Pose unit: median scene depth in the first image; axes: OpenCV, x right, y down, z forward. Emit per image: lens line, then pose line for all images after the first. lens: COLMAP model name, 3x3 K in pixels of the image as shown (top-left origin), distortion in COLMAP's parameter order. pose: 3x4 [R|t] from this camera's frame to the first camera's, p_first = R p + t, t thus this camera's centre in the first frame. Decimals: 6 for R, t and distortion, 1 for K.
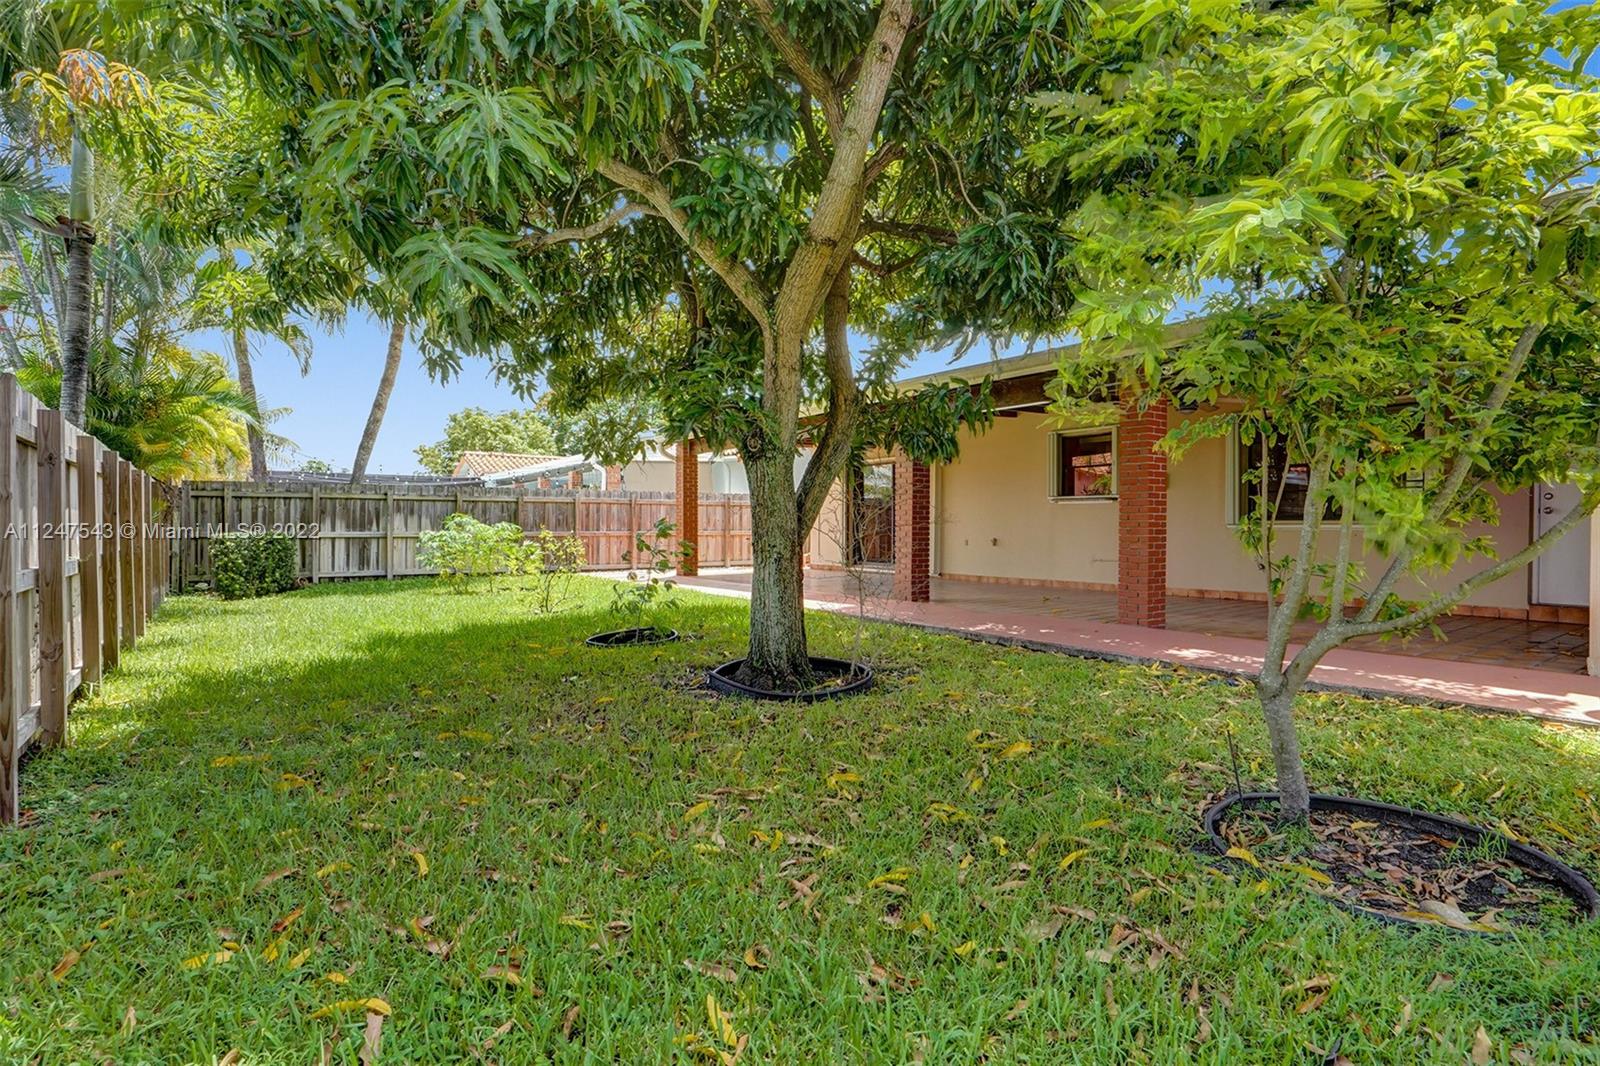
lens RADIAL K [[812.3, 0, 799.3], [0, 812.3, 526.6], [0, 0, 1]] dist [-0.044248, 0.013694]
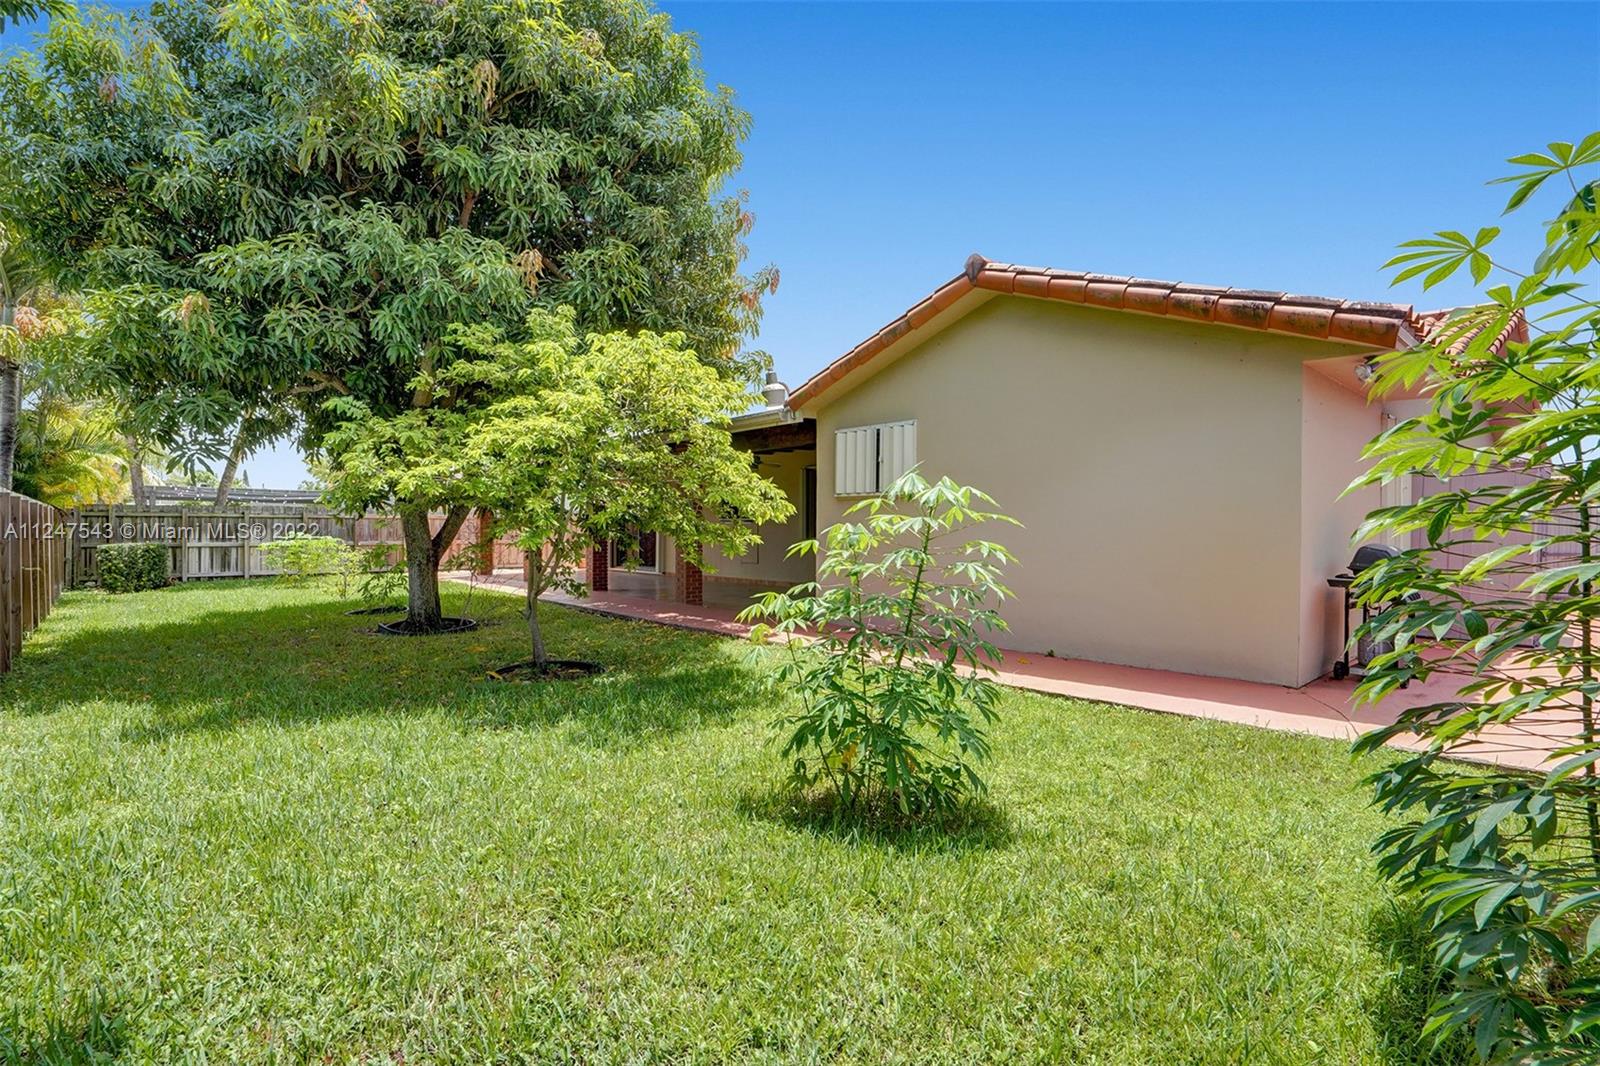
lens RADIAL K [[760.8, 0, 801.6], [0, 760.8, 528.5], [0, 0, 1]] dist [-0.042668, 0.010462]
pose [[0.992177, 0.001498, 0.124828, 0.258333], [-0.001463, 0.999999, -0.000372, -0.018381], [-0.124829, 0.000186, 0.992178, -0.349019]]
